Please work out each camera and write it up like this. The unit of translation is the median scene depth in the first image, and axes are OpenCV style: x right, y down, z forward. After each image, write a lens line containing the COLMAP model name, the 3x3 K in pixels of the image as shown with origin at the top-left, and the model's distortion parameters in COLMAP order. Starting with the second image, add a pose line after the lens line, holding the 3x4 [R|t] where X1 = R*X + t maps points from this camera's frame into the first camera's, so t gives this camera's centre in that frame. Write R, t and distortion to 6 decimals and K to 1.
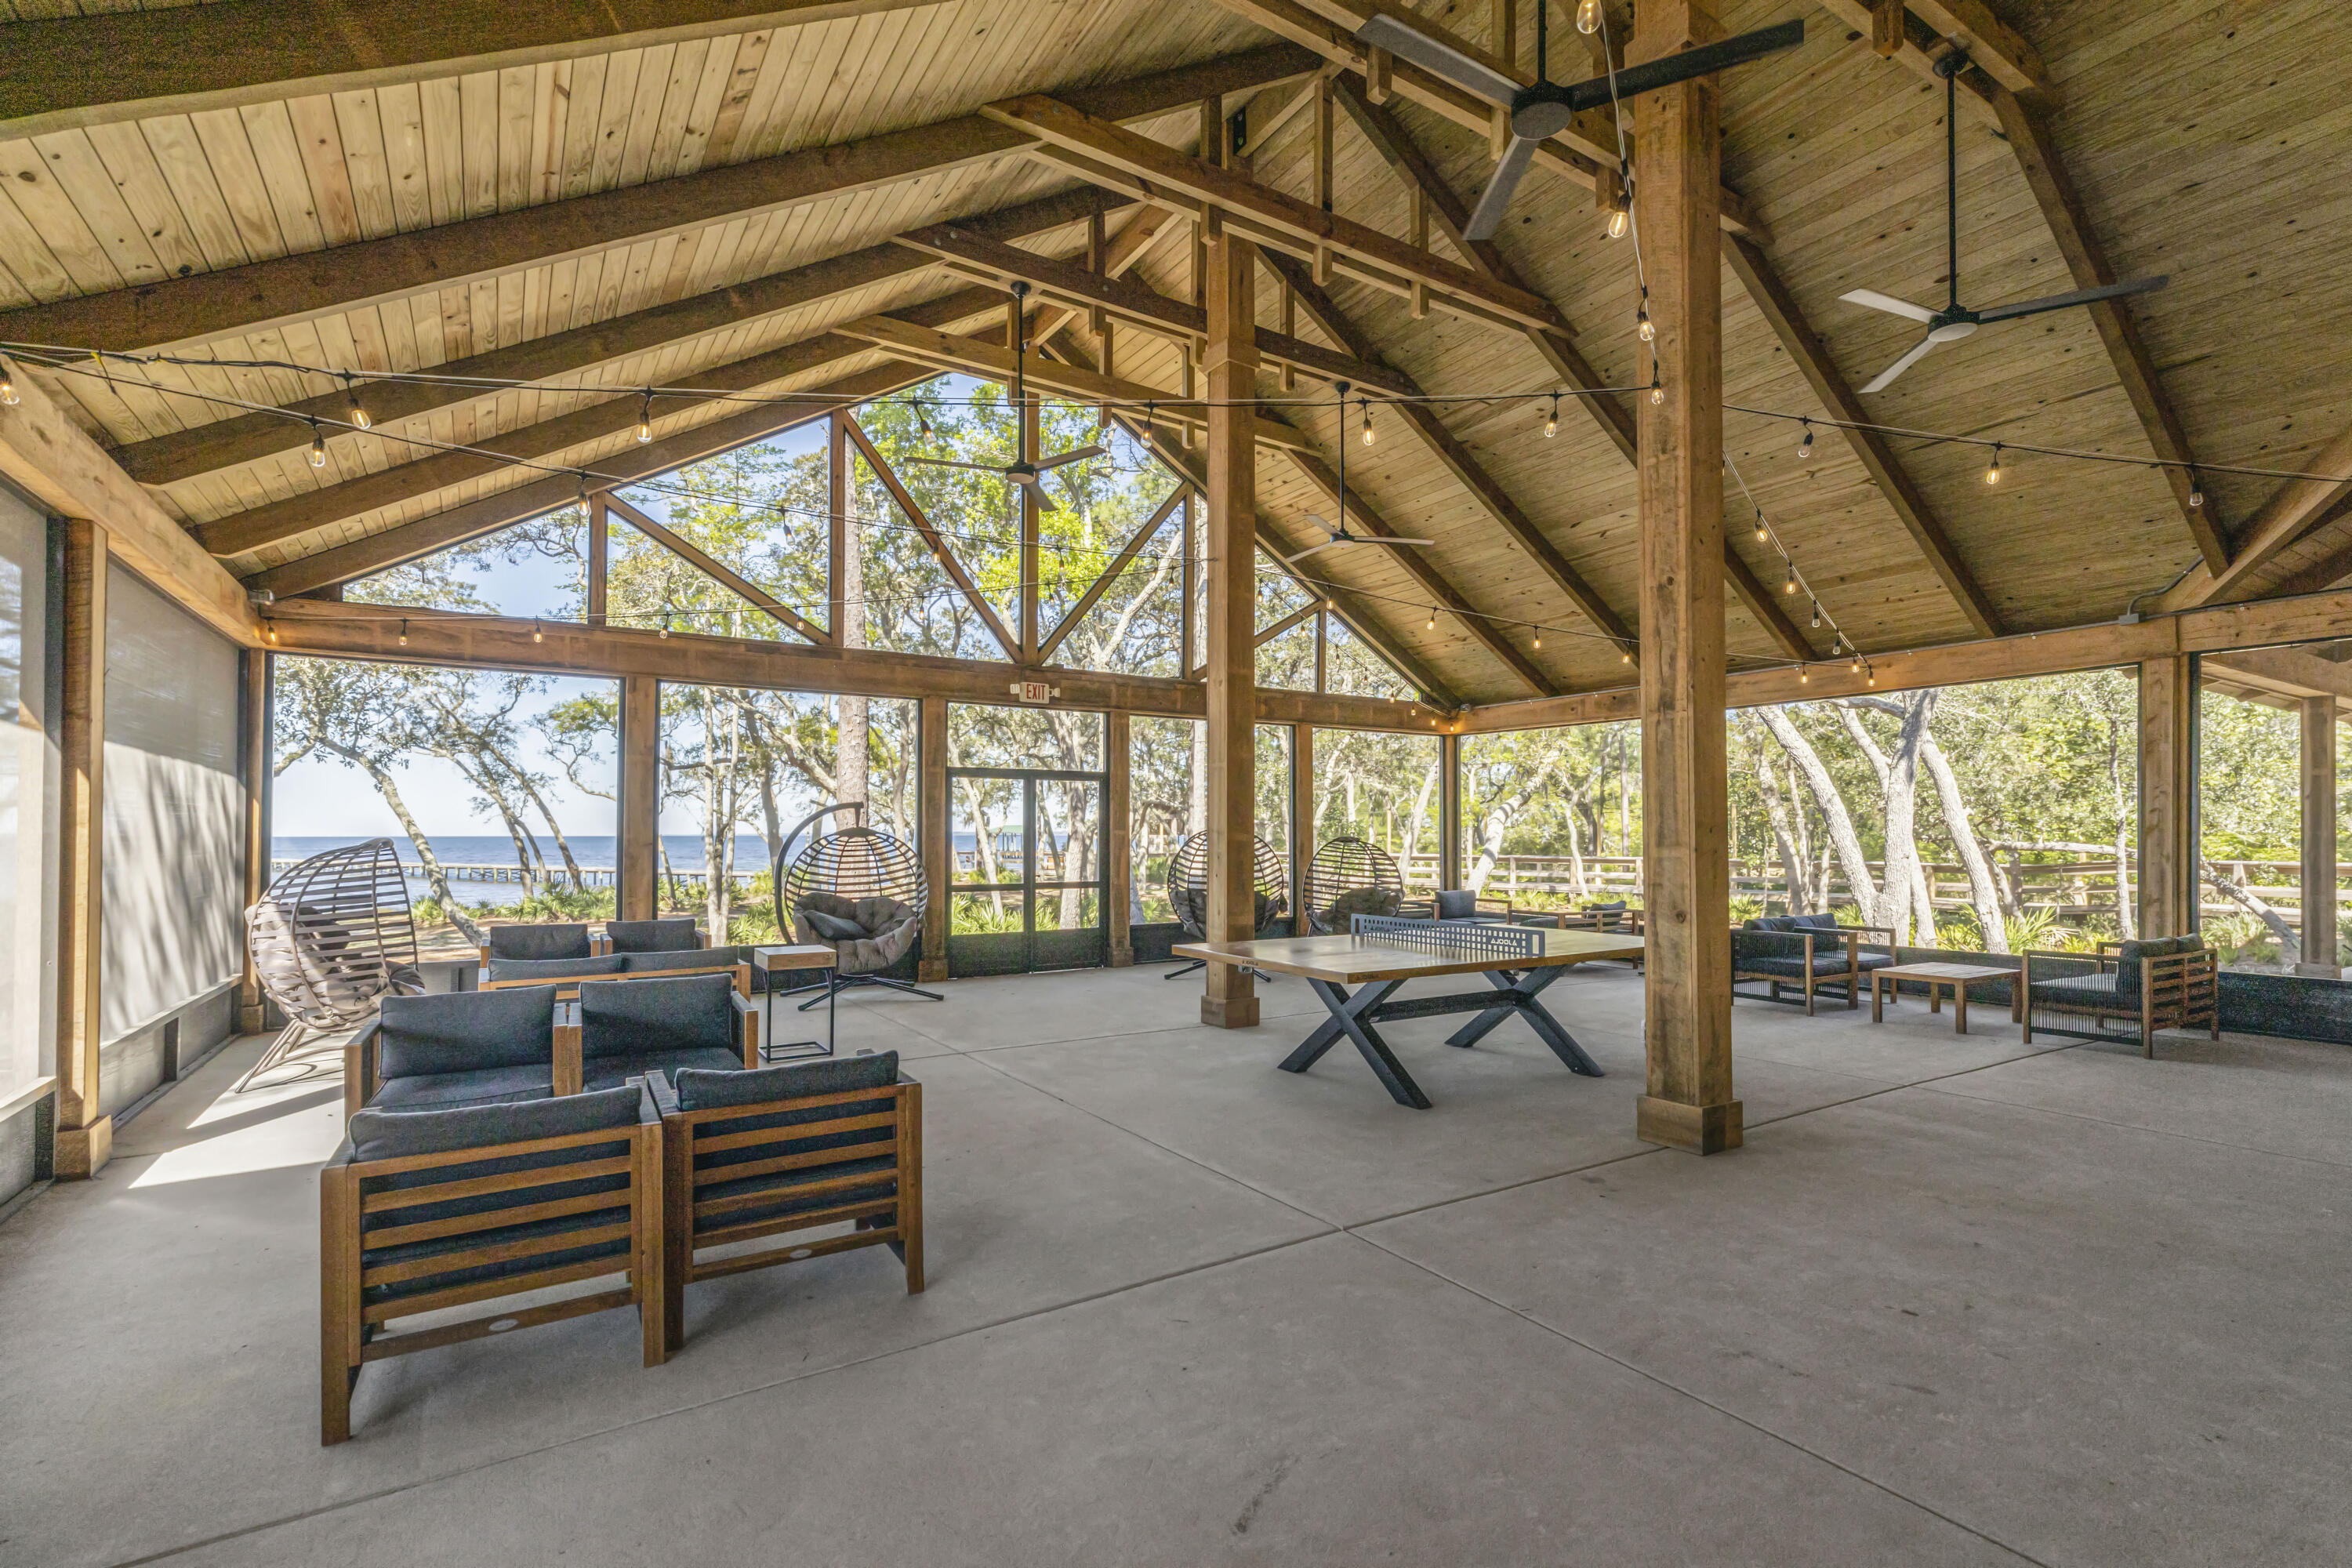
lens RADIAL K [[1062.4, 0, 1208.8], [0, 1062.4, 821.6], [0, 0, 1]] dist [0.002868, 0.000176]
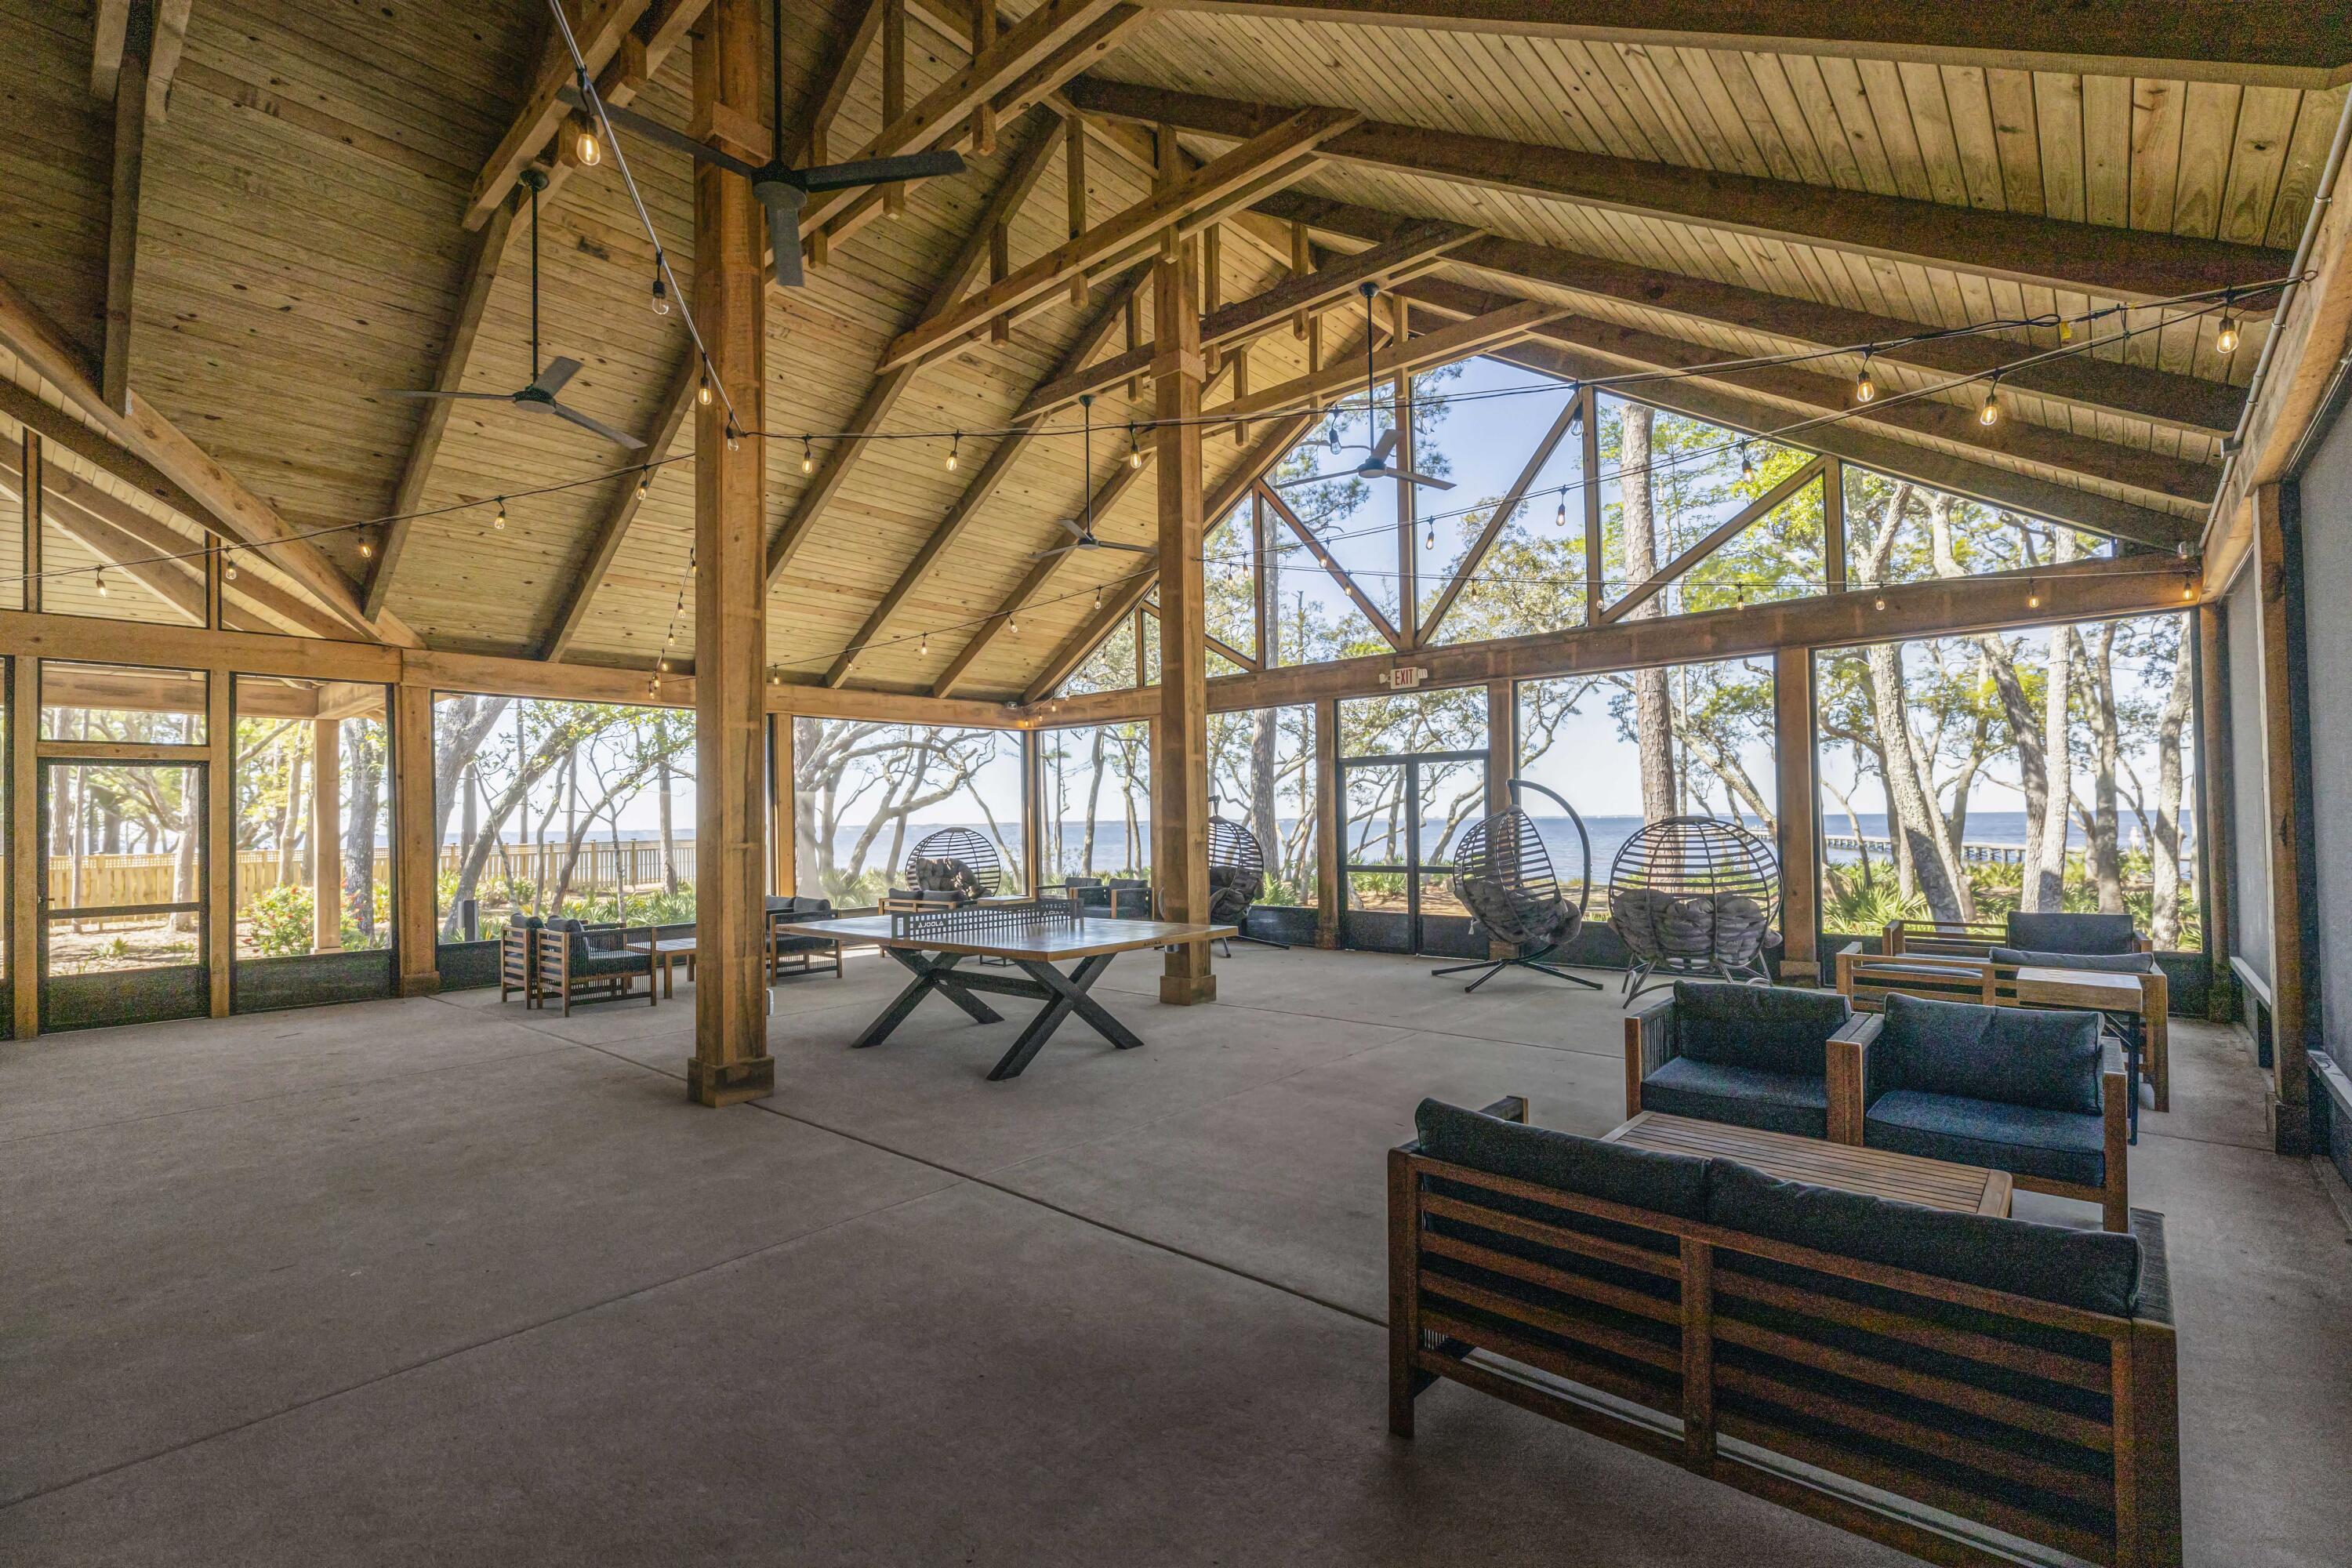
lens RADIAL K [[1062.4, 0, 1178.2], [0, 1062.4, 805.4], [0, 0, 1]] dist [0.002868, 0.000176]
pose [[0.245102, -0.018534, -0.969320, 0.844758], [0.022451, 0.999658, -0.013437, 0.010036], [0.969237, -0.018469, 0.245434, 0.599465]]
